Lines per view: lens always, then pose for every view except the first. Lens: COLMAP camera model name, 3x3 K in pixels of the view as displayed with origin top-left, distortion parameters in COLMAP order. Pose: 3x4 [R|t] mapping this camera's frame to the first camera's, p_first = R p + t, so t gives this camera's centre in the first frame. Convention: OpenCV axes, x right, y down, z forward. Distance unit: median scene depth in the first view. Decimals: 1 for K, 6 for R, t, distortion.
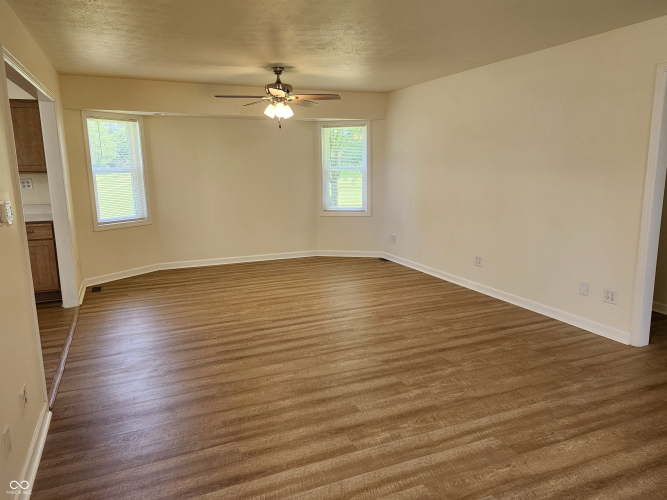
lens RADIAL K [[496.0, 0, 333.5], [0, 496.0, 250.0], [0, 0, 1]] dist [0.079859, -0.096178]
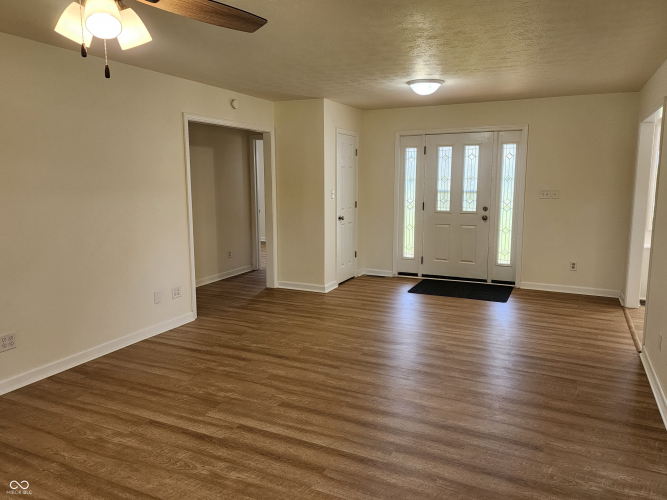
lens RADIAL K [[496.0, 0, 333.5], [0, 496.0, 250.0], [0, 0, 1]] dist [0.079859, -0.096178]
pose [[-0.680627, -0.094150, 0.726555, -0.570789], [0.135451, 0.958440, 0.251088, -0.254253], [-0.720000, 0.269310, -0.639588, 1.440297]]
